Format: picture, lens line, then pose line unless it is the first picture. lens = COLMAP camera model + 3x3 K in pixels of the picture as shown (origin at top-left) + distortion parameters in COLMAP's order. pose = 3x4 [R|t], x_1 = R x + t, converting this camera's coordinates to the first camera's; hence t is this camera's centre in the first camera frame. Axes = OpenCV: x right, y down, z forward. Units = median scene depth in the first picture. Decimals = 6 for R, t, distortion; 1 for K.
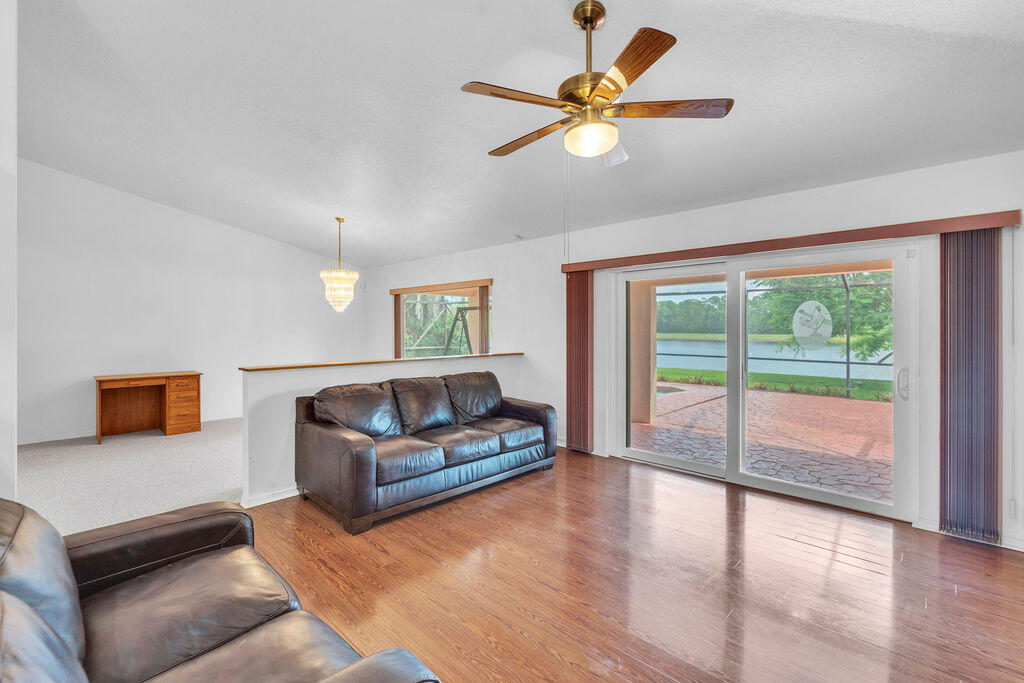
lens RADIAL K [[456.5, 0, 507.5], [0, 456.5, 334.0], [0, 0, 1]] dist [0.011673, 0.000658]
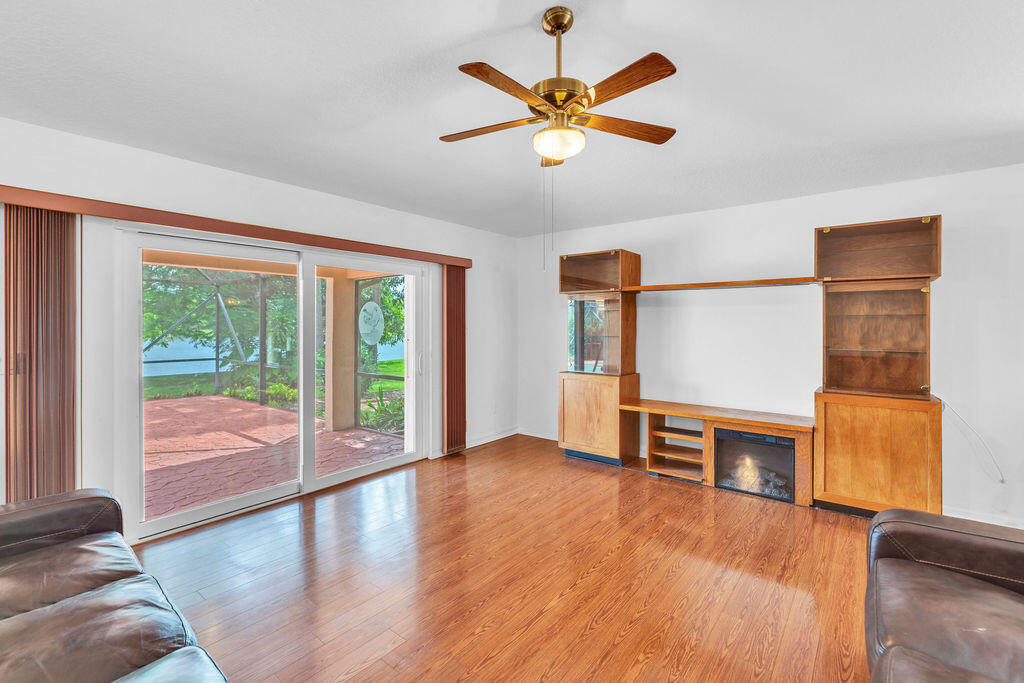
lens RADIAL K [[456.5, 0, 522.0], [0, 456.5, 321.7], [0, 0, 1]] dist [0.011673, 0.000658]
pose [[-0.114783, -0.004211, 0.993382, -0.330487], [0.013226, 0.999896, 0.005767, -0.014438], [-0.993303, 0.013801, -0.114716, 0.468051]]
